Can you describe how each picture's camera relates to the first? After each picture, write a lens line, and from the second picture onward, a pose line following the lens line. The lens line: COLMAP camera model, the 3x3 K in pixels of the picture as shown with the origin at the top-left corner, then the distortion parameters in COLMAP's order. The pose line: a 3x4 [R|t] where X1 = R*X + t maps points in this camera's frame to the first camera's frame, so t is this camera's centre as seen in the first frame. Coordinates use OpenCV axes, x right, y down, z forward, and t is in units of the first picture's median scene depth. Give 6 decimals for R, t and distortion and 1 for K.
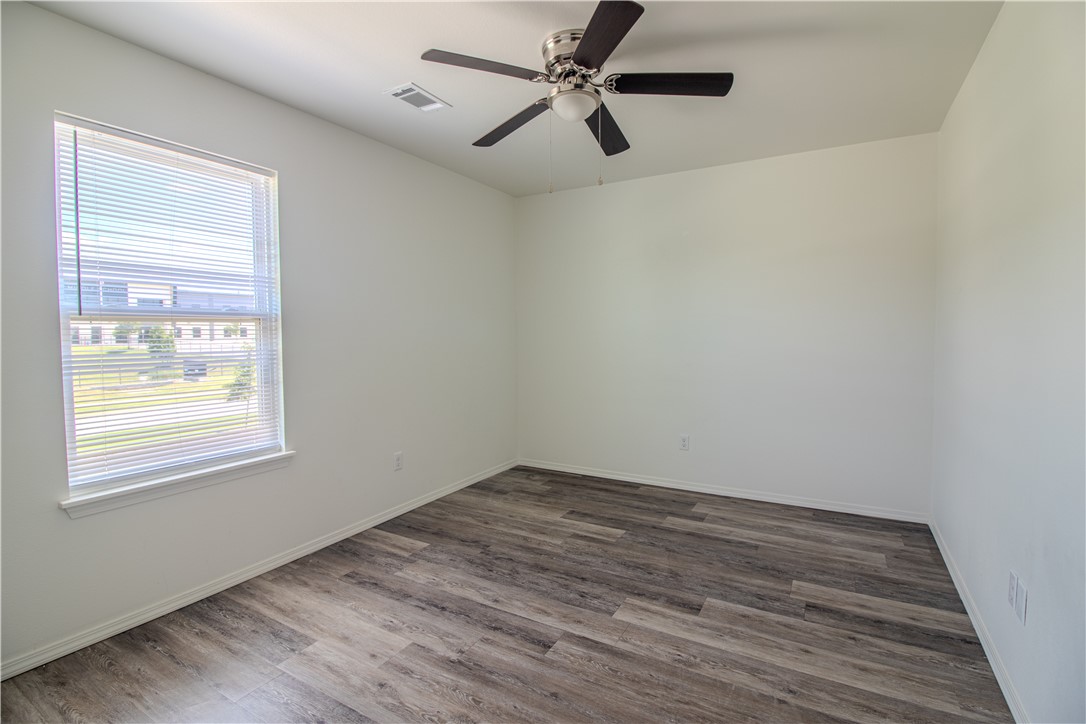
lens RADIAL K [[521.3, 0, 541.6], [0, 521.3, 362.0], [0, 0, 1]] dist [-0.006494, -0.000533]
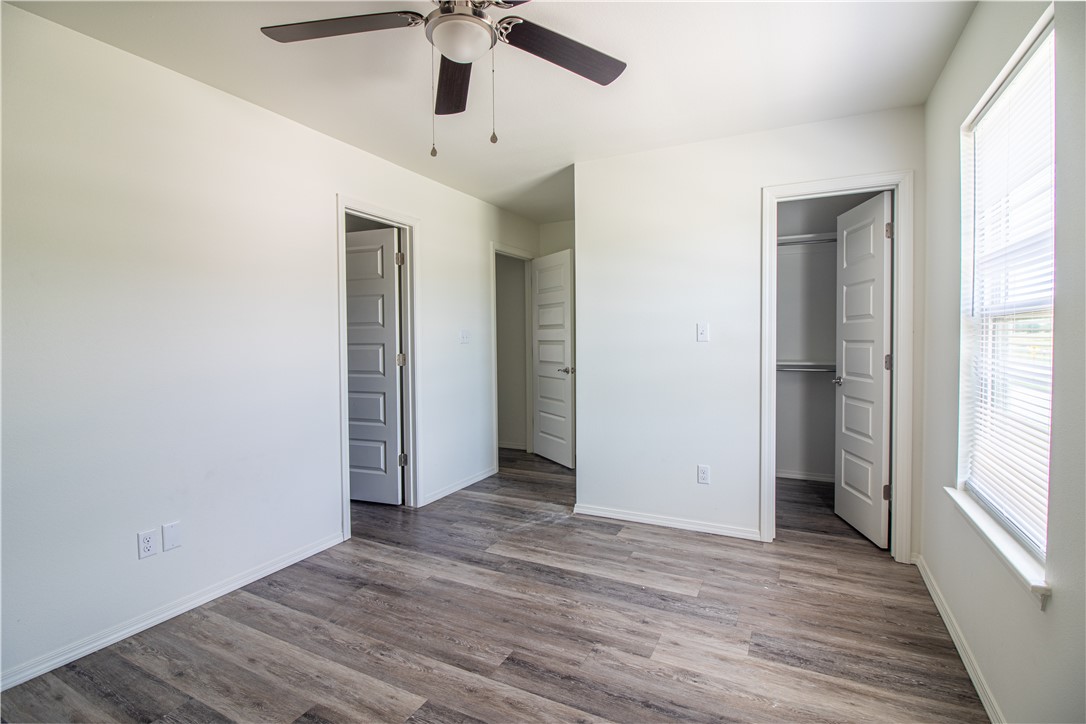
lens RADIAL K [[521.3, 0, 543.6], [0, 521.3, 356.3], [0, 0, 1]] dist [-0.006494, -0.000533]
pose [[-0.998185, 0.016569, -0.057896, -0.004815], [0.010848, 0.995151, 0.097759, -0.116928], [0.059235, 0.096954, -0.993525, 1.909765]]
